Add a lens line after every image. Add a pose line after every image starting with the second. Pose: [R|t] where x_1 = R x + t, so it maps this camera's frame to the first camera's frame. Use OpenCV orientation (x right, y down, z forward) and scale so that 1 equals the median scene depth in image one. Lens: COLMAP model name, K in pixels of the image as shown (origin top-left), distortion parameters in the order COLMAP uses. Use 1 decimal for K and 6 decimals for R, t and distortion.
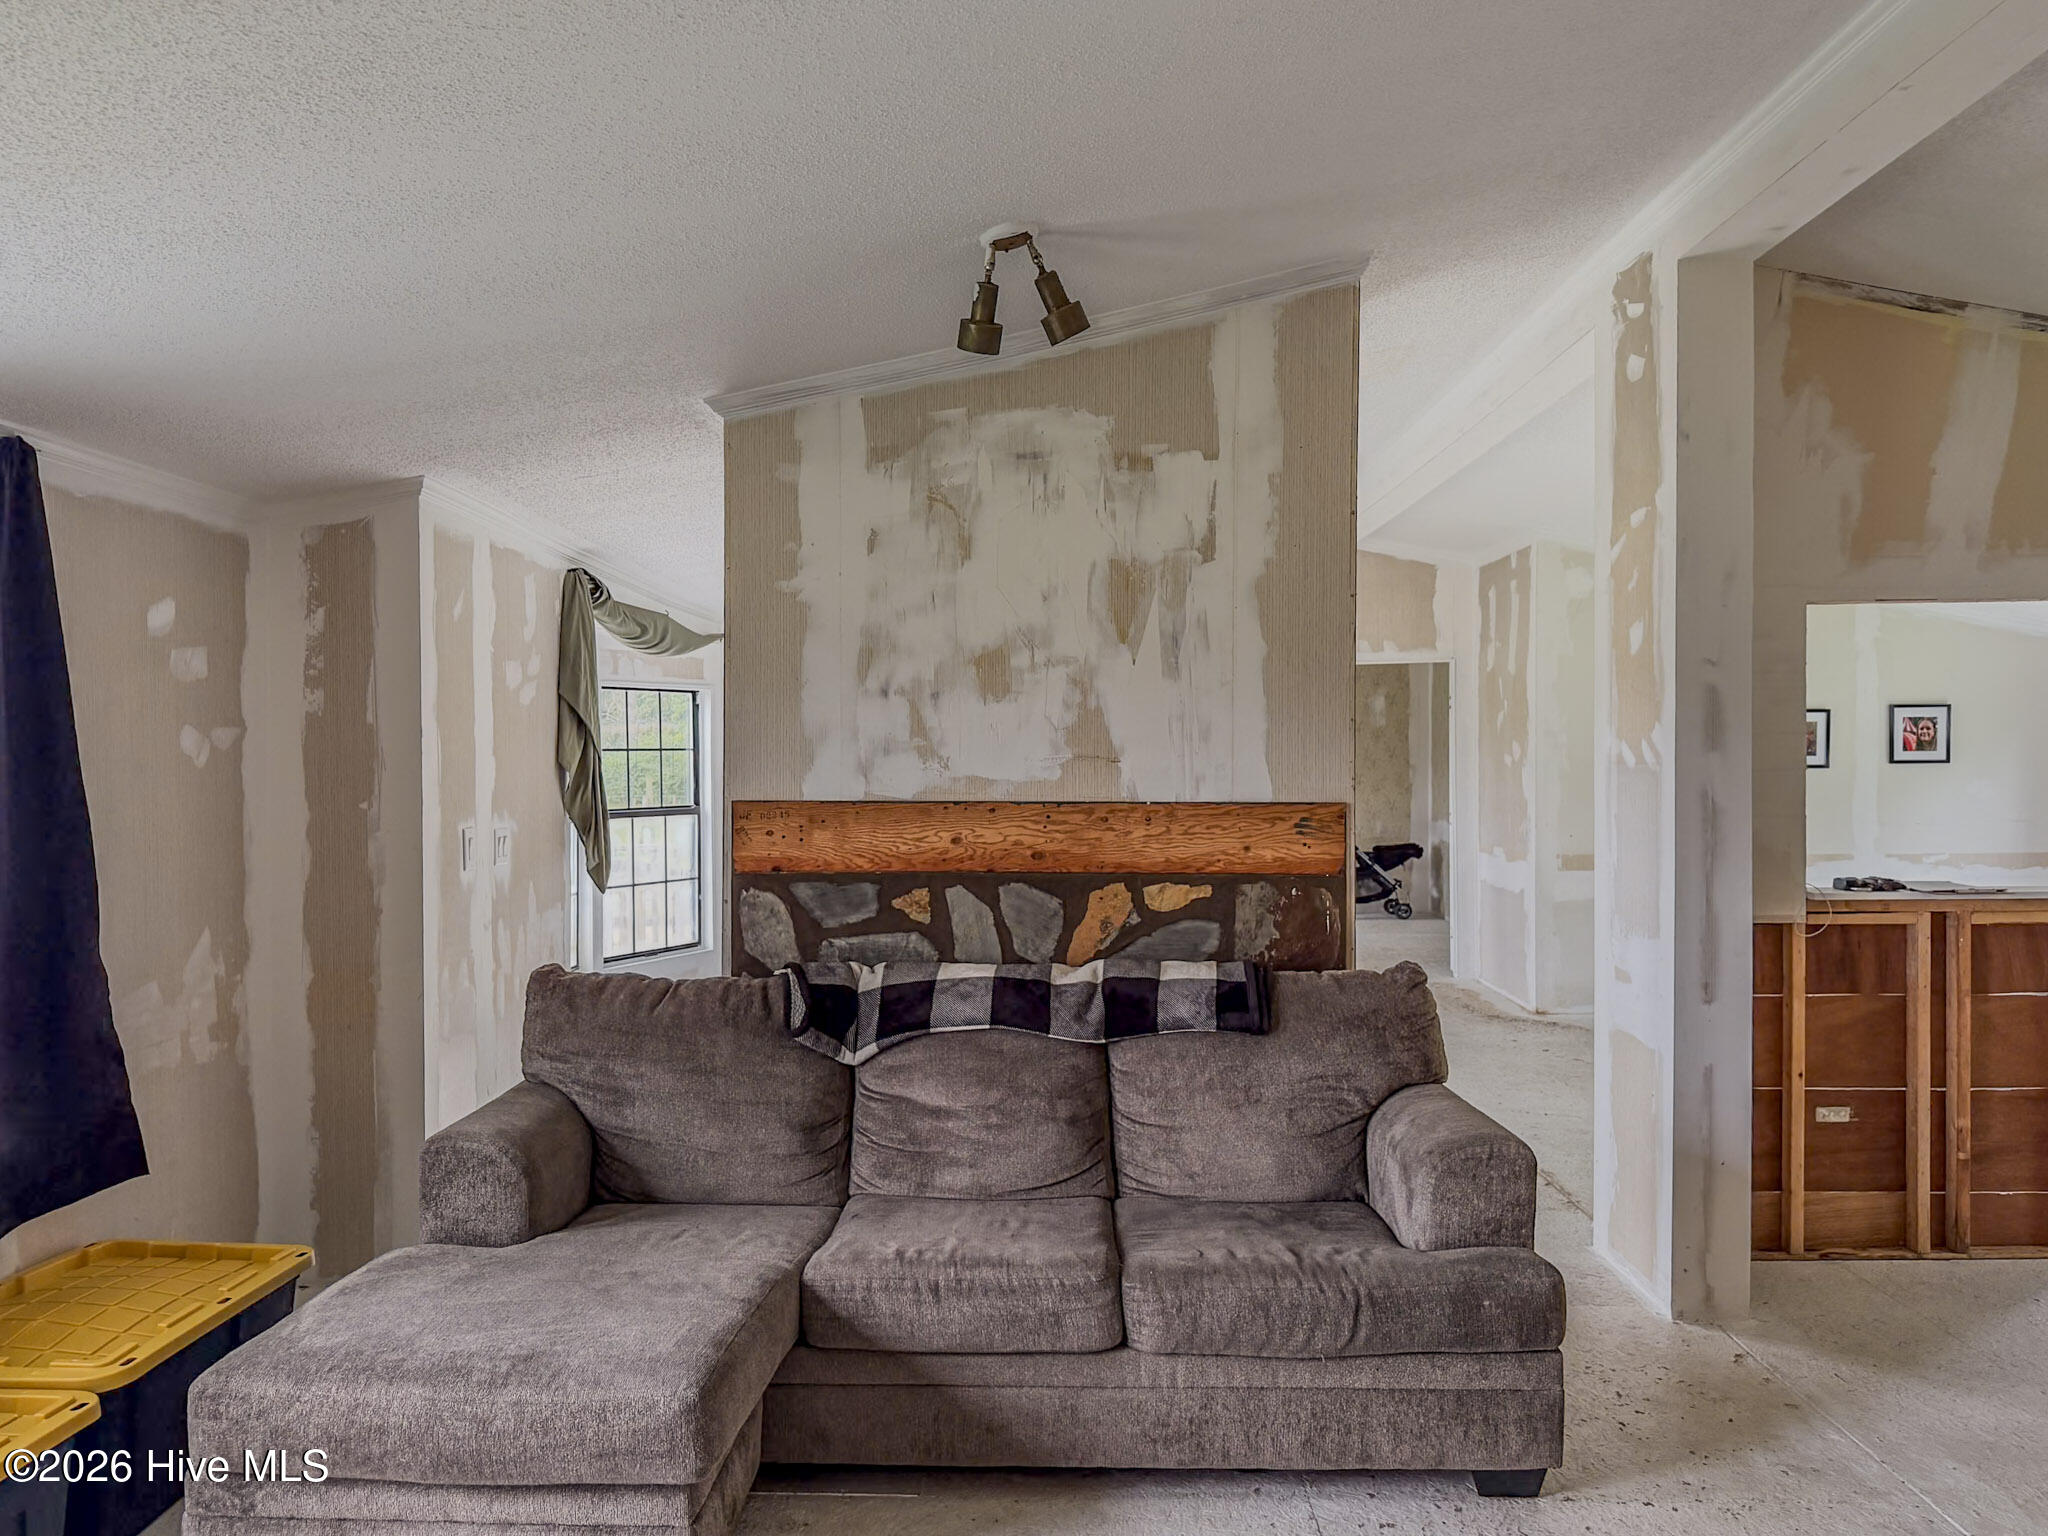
lens RADIAL K [[1442.8, 0, 1026.9], [0, 1442.8, 763.2], [0, 0, 1]] dist [0.081483, -0.106506]
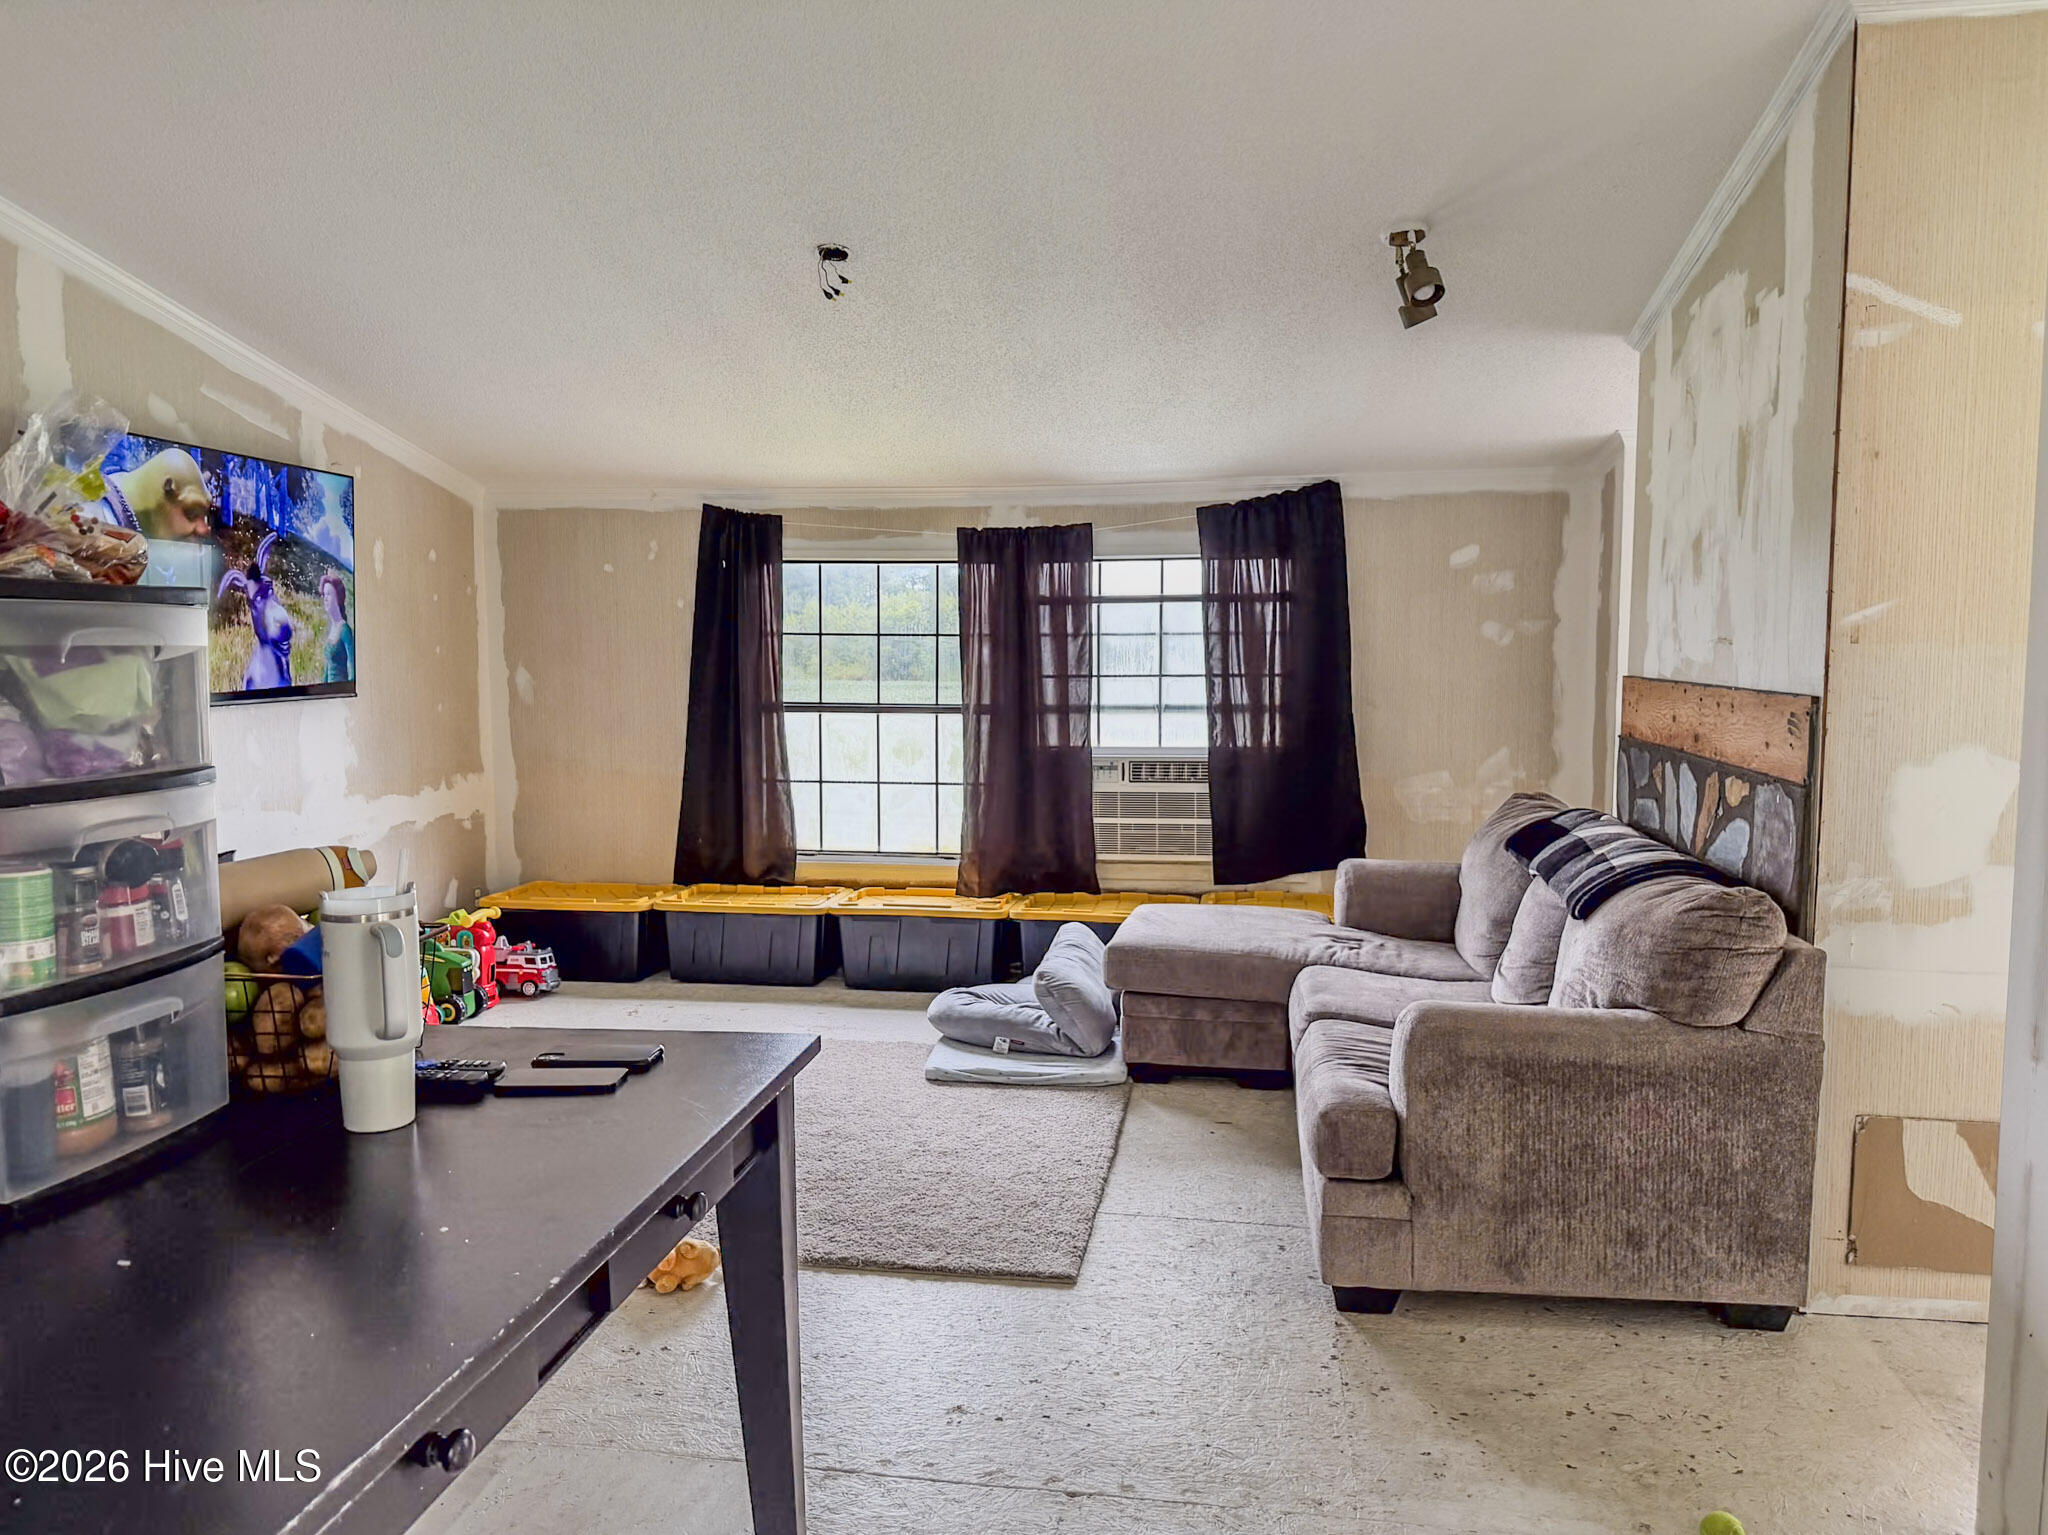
lens RADIAL K [[1434.3, 0, 1032.0], [0, 1434.3, 767.4], [0, 0, 1]] dist [-0.004525, -0.001218]
pose [[-0.118410, 0.086098, -0.989225, 1.035193], [-0.000670, 0.996227, 0.086788, -0.000968], [0.992965, 0.010939, -0.117905, 0.653629]]
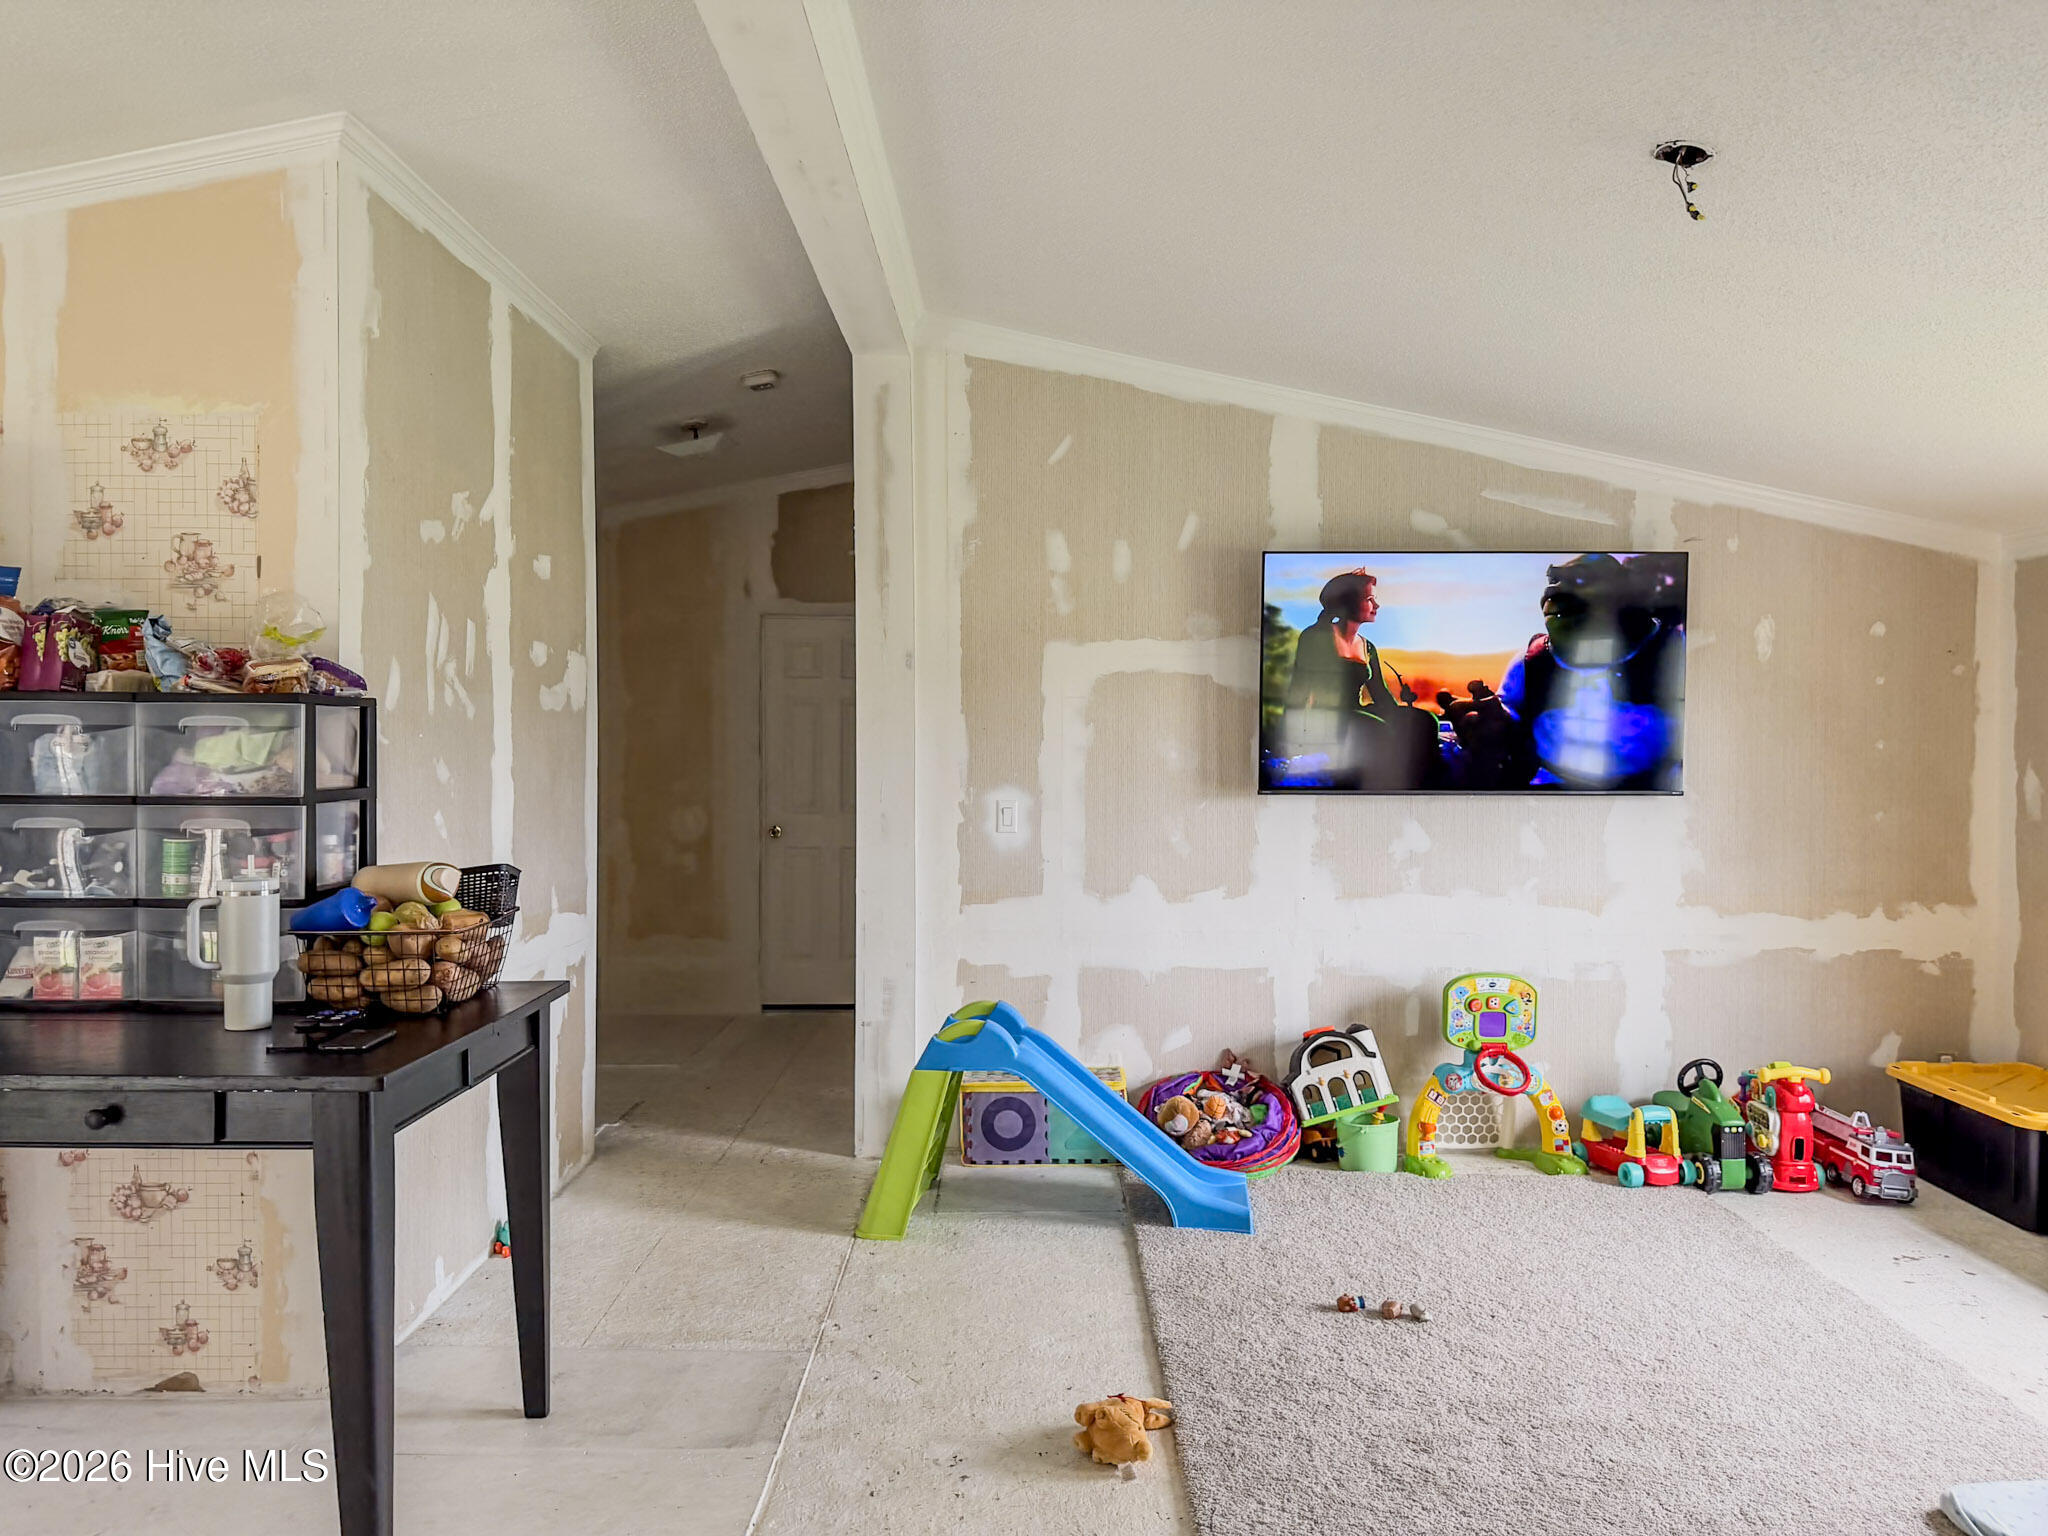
lens RADIAL K [[1434.3, 0, 1032.0], [0, 1434.3, 767.9], [0, 0, 1]] dist [-0.004525, -0.001218]
pose [[-0.999802, -0.002460, -0.019750, 0.330512], [-0.002895, 0.999752, 0.022059, 0.001933], [0.019691, 0.022112, -0.999562, 1.072204]]
